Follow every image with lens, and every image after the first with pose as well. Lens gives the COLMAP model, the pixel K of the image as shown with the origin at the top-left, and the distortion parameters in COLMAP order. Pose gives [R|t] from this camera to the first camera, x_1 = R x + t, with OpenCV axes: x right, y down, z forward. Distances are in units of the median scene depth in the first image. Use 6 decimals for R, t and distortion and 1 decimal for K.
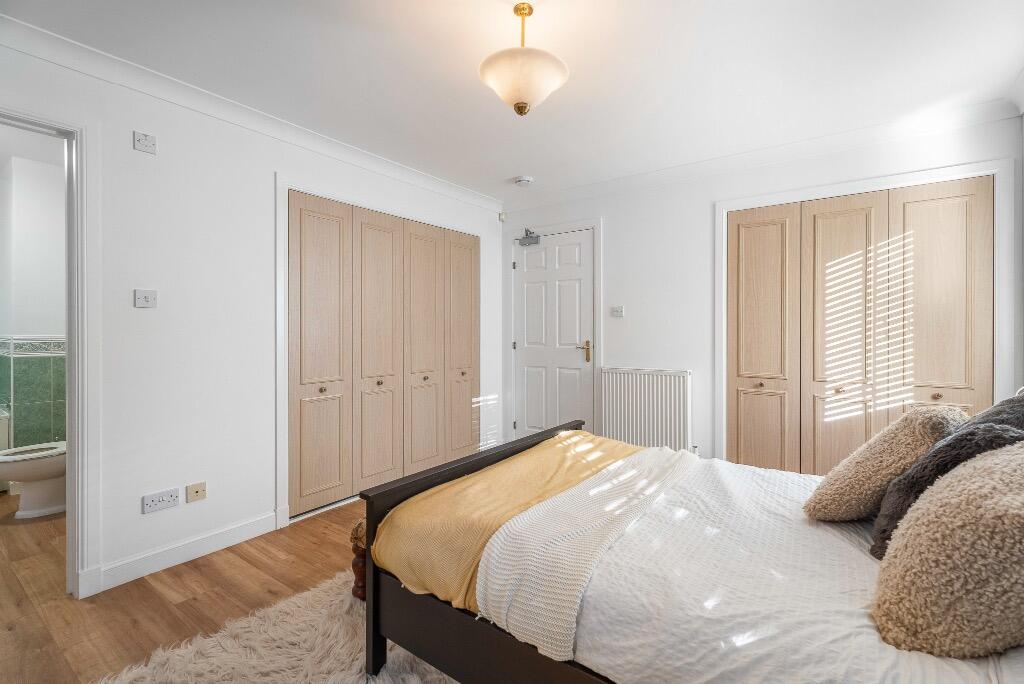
lens RADIAL K [[454.8, 0, 514.7], [0, 454.8, 333.7], [0, 0, 1]] dist [0.000584, 0.000004]
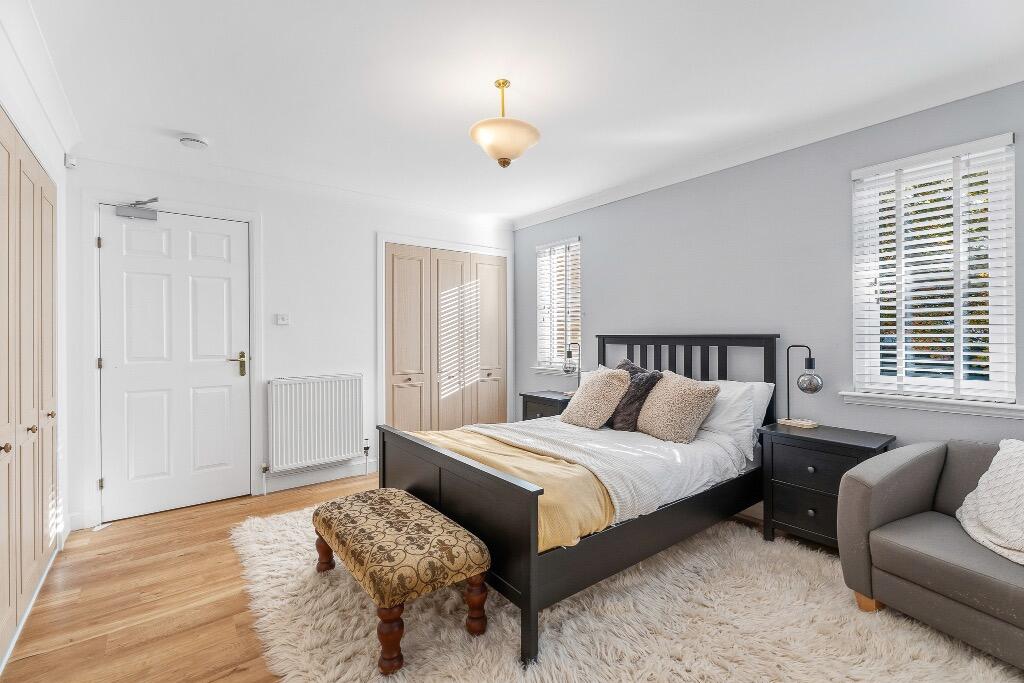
lens RADIAL K [[454.8, 0, 514.7], [0, 454.8, 333.2], [0, 0, 1]] dist [0.000584, 0.000004]
pose [[0.290980, 0.001761, 0.956728, -0.615014], [0.014861, 0.999869, -0.006360, -0.007146], [-0.956614, 0.016069, 0.290916, 0.316332]]
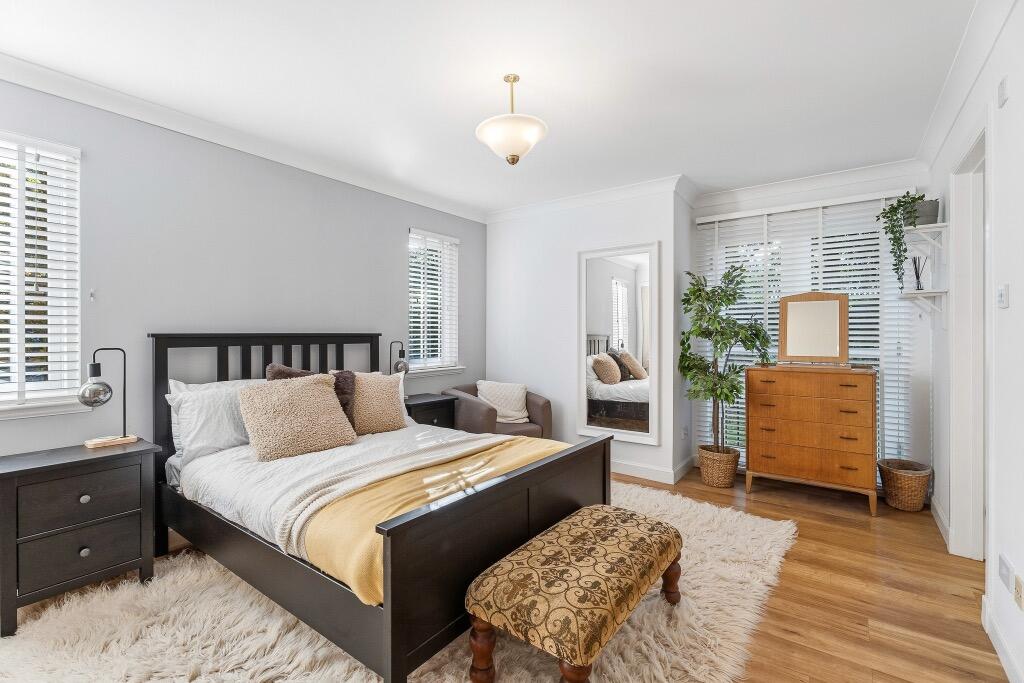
lens RADIAL K [[454.8, 0, 514.7], [0, 454.8, 333.2], [0, 0, 1]] dist [0.000584, 0.000004]
pose [[-0.999807, -0.000085, 0.019635, -0.007162], [0.000129, 0.999941, 0.010873, -0.015063], [-0.019634, 0.010873, -0.999748, 1.174192]]
